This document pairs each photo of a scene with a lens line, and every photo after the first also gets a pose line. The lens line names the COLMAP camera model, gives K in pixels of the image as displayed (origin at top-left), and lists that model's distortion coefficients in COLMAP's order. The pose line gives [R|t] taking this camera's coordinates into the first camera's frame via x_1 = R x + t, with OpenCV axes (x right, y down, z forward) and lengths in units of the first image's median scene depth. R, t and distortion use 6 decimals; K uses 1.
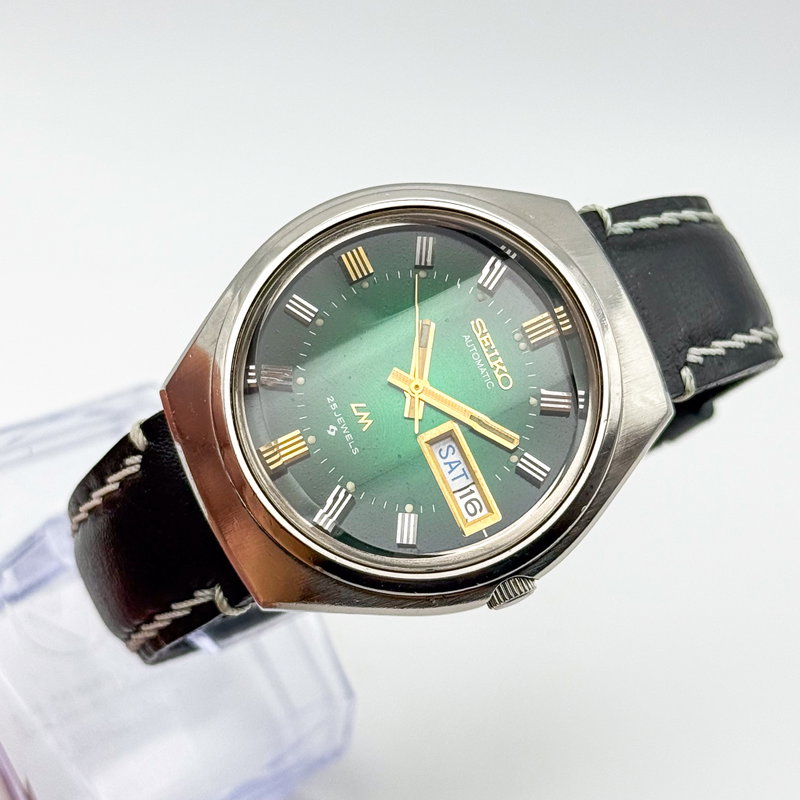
lens RADIAL K [[2258.8, 0, 399.9], [0, 2258.8, 406.4], [0, 0, 1]] dist [0.329690, 0.000000]
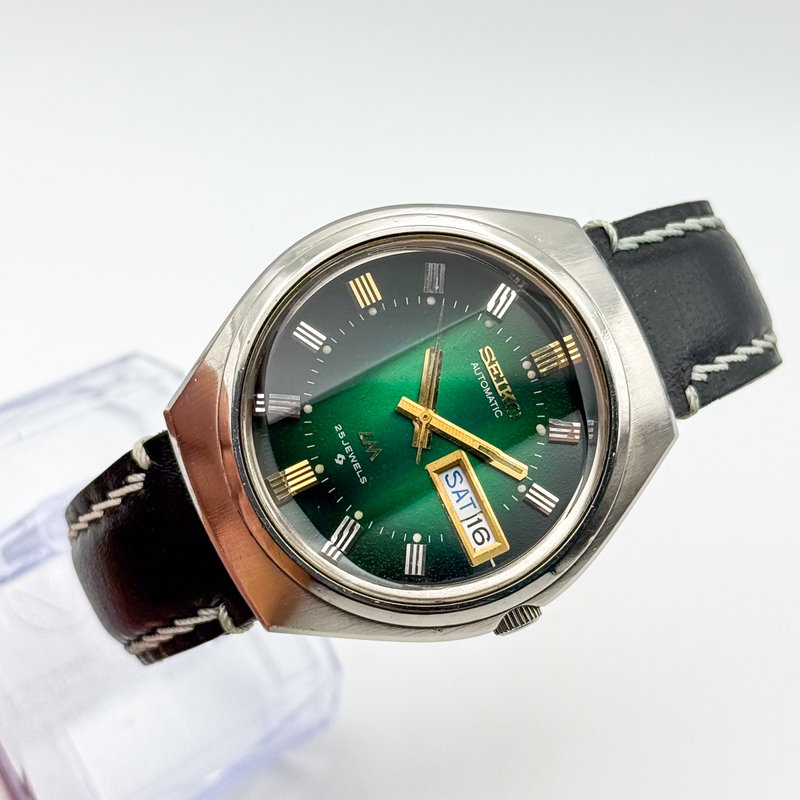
lens RADIAL K [[2258.8, 0, 398.3], [0, 2258.8, 420.8], [0, 0, 1]] dist [0.329690, 0.000000]
pose [[0.999548, 0.002890, 0.029915, -0.033417], [-0.005412, 0.996403, 0.084569, -0.088766], [-0.029563, -0.084693, 0.995968, 0.008045]]
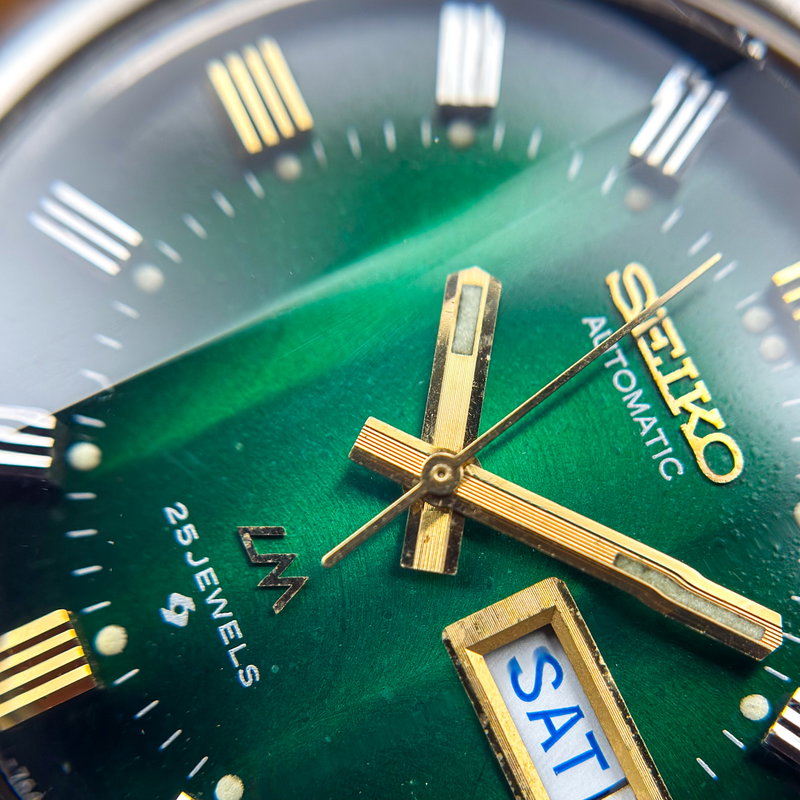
lens RADIAL K [[1824.0, 0, 409.3], [0, 1824.0, 426.8], [0, 0, 1]] dist [0.493393, 0.000000]
pose [[0.999530, 0.000218, -0.030666, 0.010529], [-0.001699, 0.998832, -0.048281, -0.002673], [0.030620, 0.048311, 0.998363, 0.722553]]
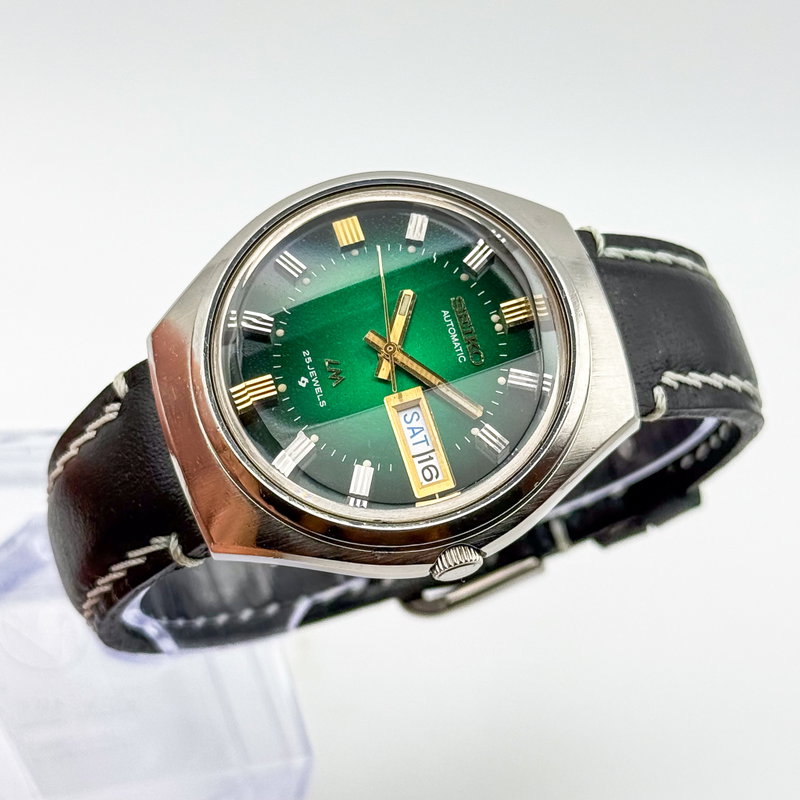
lens RADIAL K [[2258.8, 0, 396.7], [0, 2258.8, 392.9], [0, 0, 1]] dist [0.329690, 0.000000]
pose [[0.990623, 0.124793, -0.055617, 0.068231], [-0.132525, 0.976651, -0.169084, 0.179434], [0.033218, 0.174869, 0.984031, -0.007598]]
